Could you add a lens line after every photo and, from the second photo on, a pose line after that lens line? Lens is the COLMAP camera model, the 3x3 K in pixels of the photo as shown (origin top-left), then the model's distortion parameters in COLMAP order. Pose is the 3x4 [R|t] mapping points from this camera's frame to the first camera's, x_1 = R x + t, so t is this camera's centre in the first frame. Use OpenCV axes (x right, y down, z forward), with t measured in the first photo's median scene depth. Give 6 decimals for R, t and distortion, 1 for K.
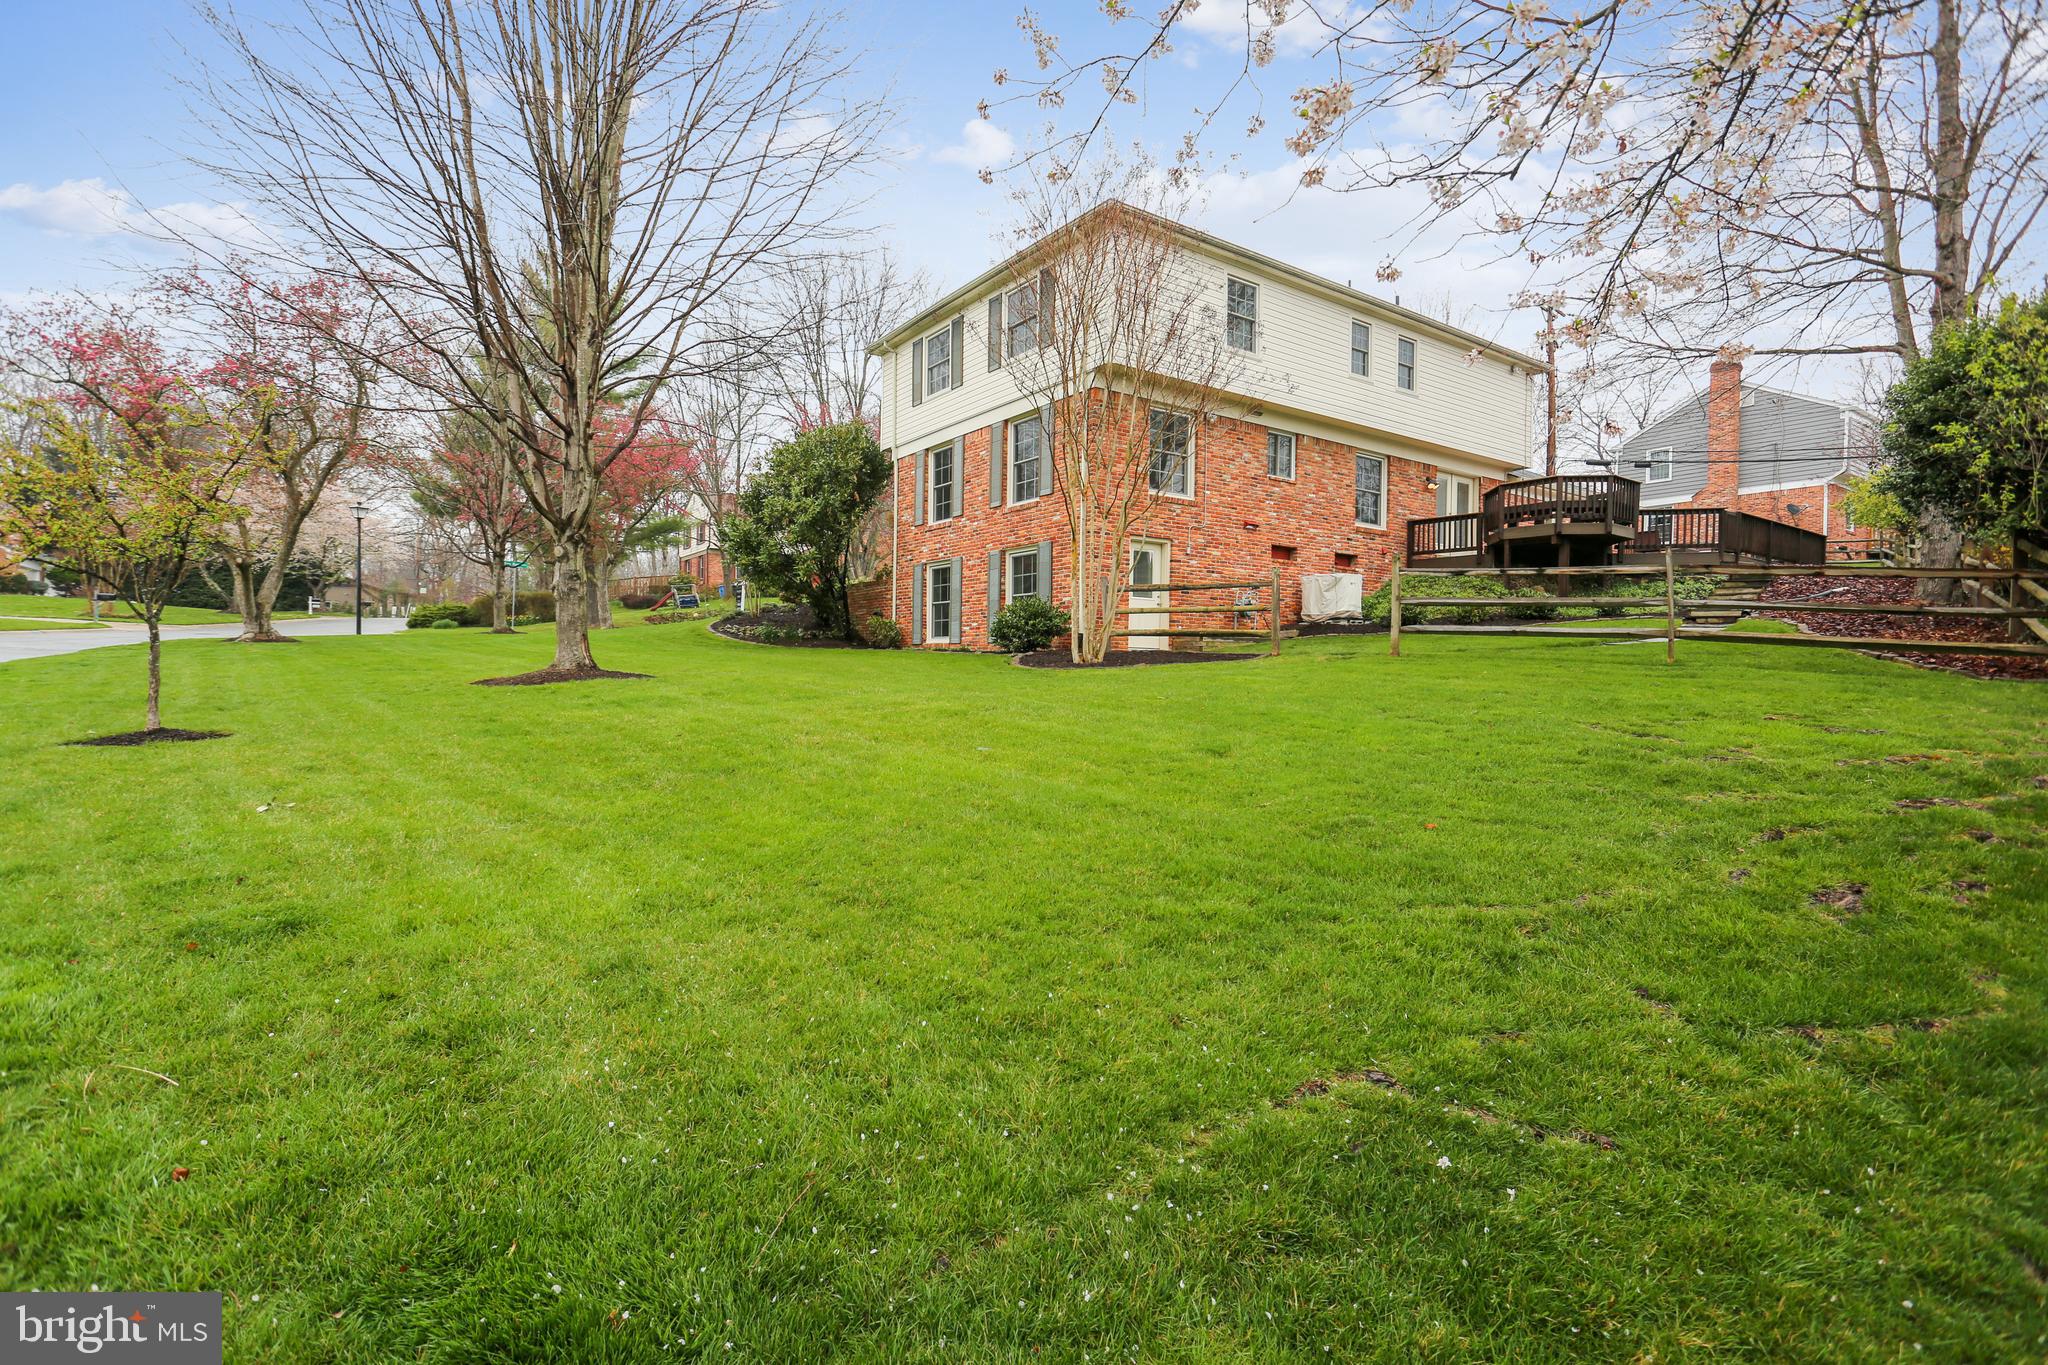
lens RADIAL K [[955.0, 0, 1024.0], [0, 955.0, 682.5], [0, 0, 1]] dist [-0.001882, 0.000026]
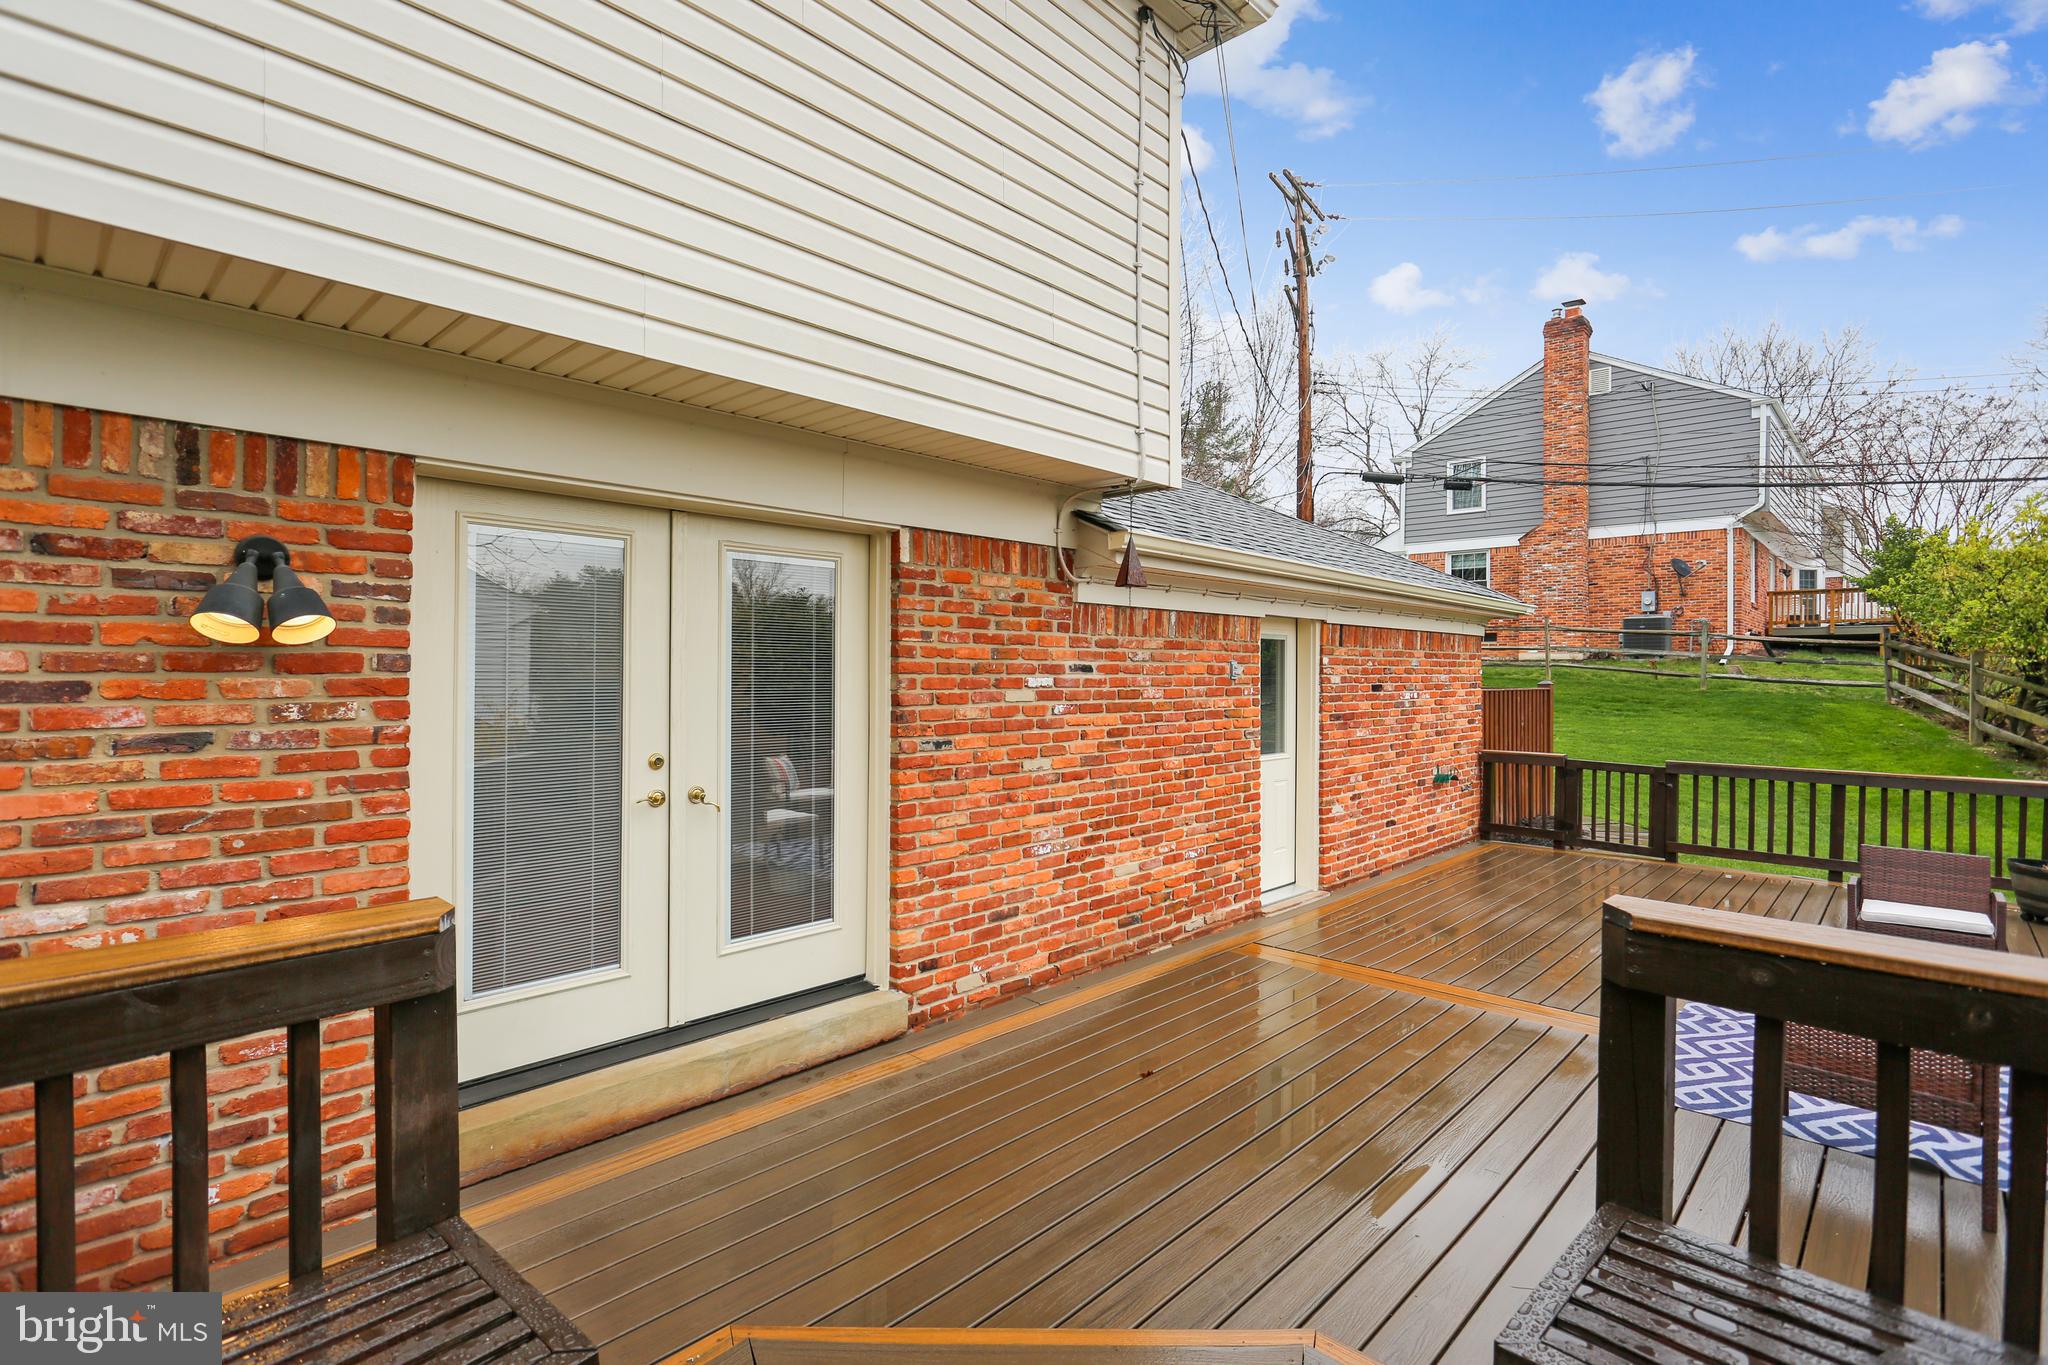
lens RADIAL K [[958.4, 0, 1014.9], [0, 958.4, 678.1], [0, 0, 1]] dist [-0.007346, 0.001553]
pose [[0.980864, -0.007748, 0.194539, 0.536685], [0.009025, 0.999943, -0.005678, -0.214335], [-0.194484, 0.007325, 0.980878, 0.942722]]
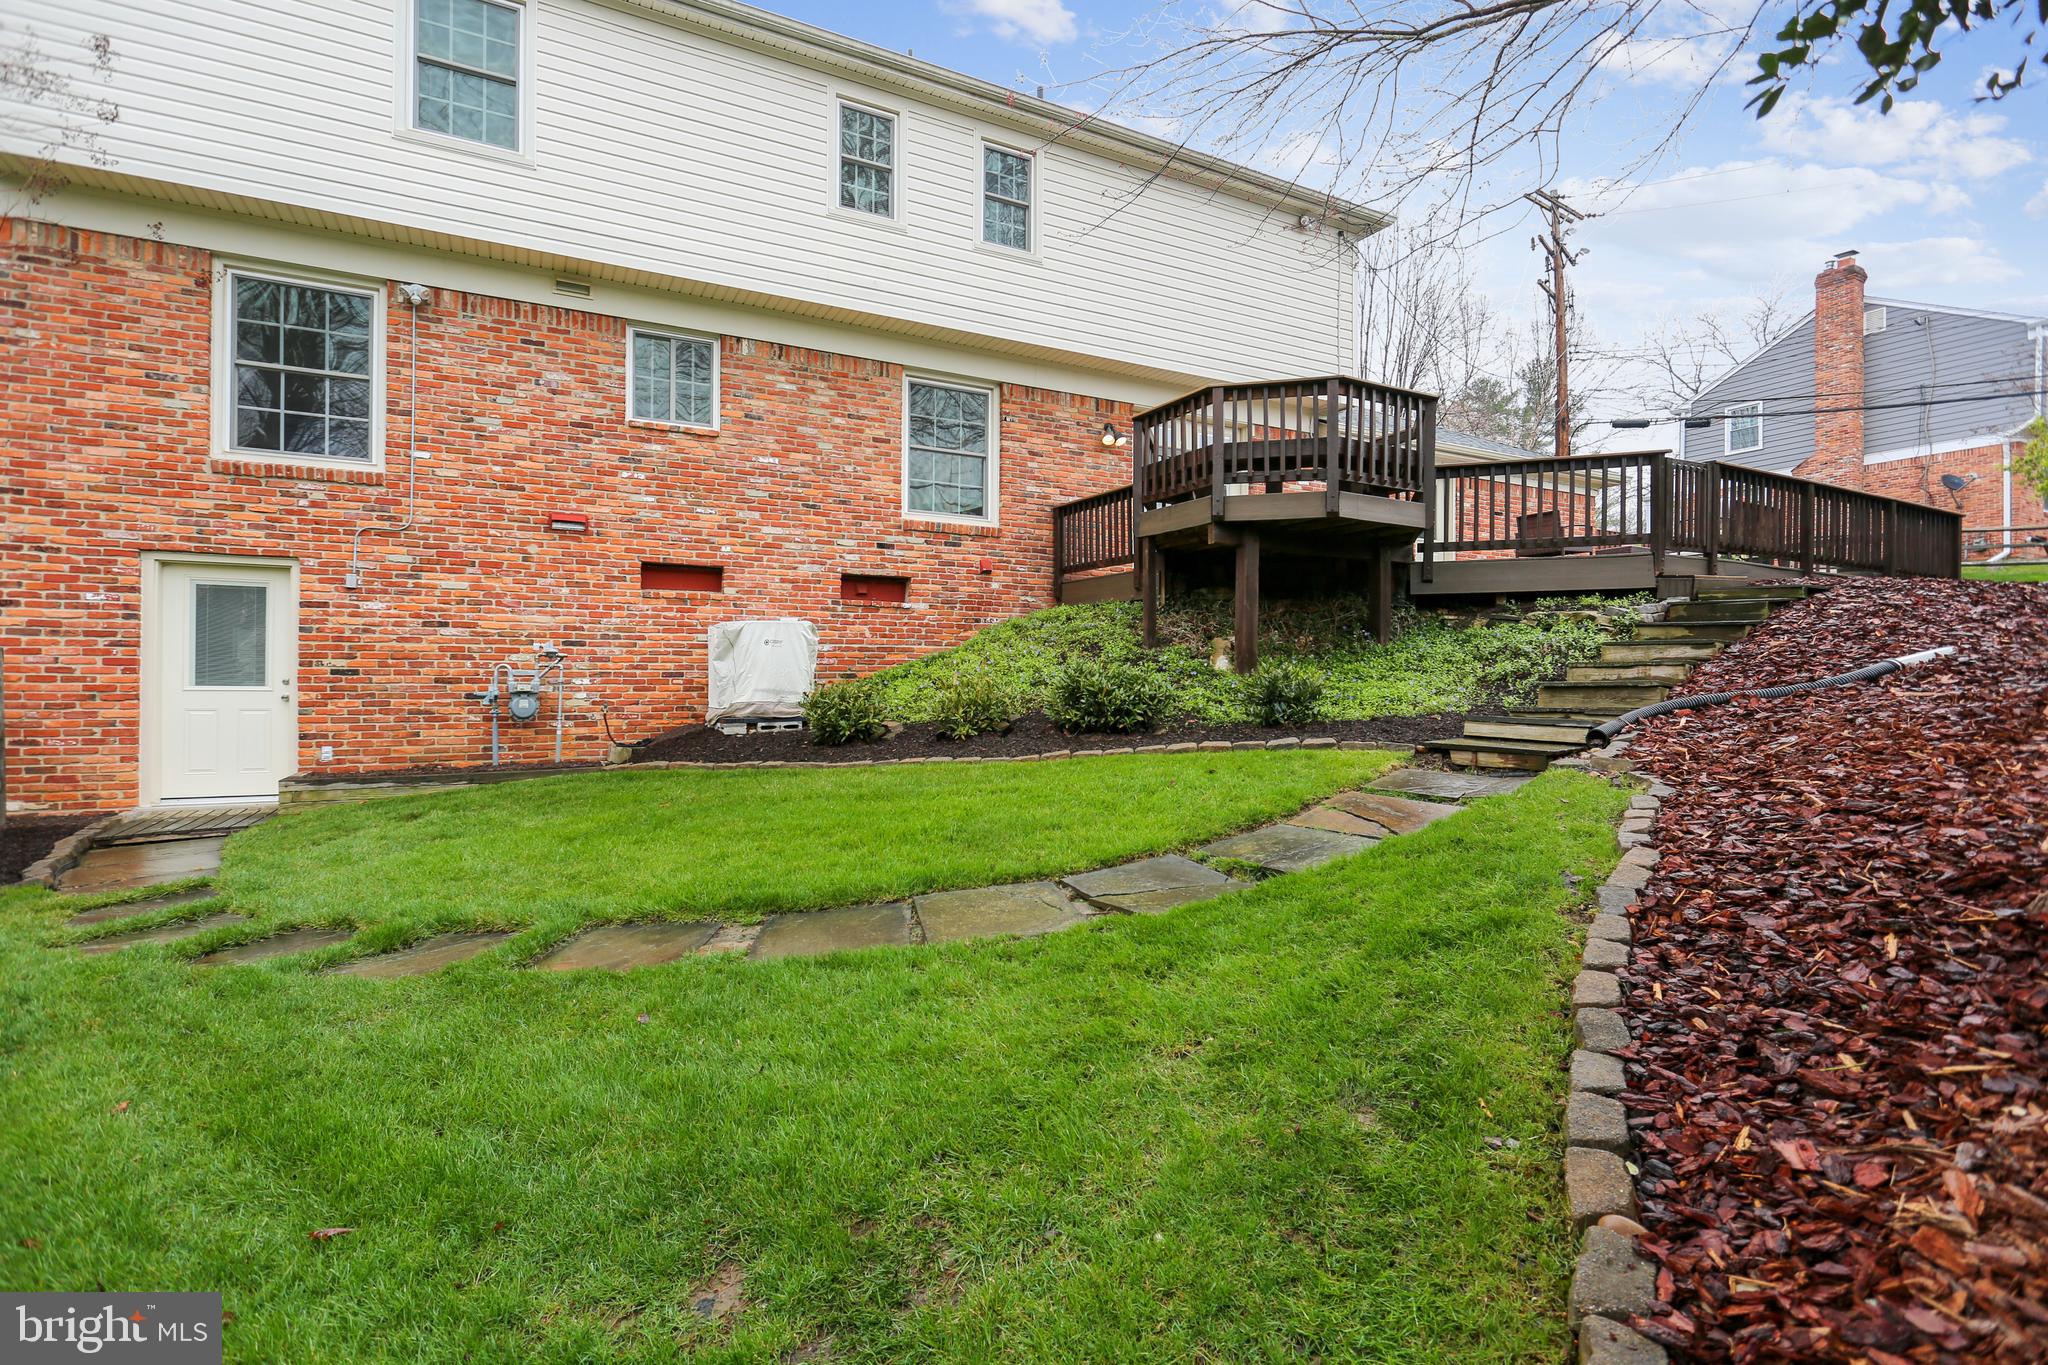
lens RADIAL K [[958.4, 0, 1014.9], [0, 958.4, 678.1], [0, 0, 1]] dist [-0.007346, 0.001553]
pose [[0.991504, -0.008478, -0.129798, 0.479592], [0.005715, 0.999749, -0.021641, -0.069841], [0.129949, 0.020716, 0.991304, 0.515157]]
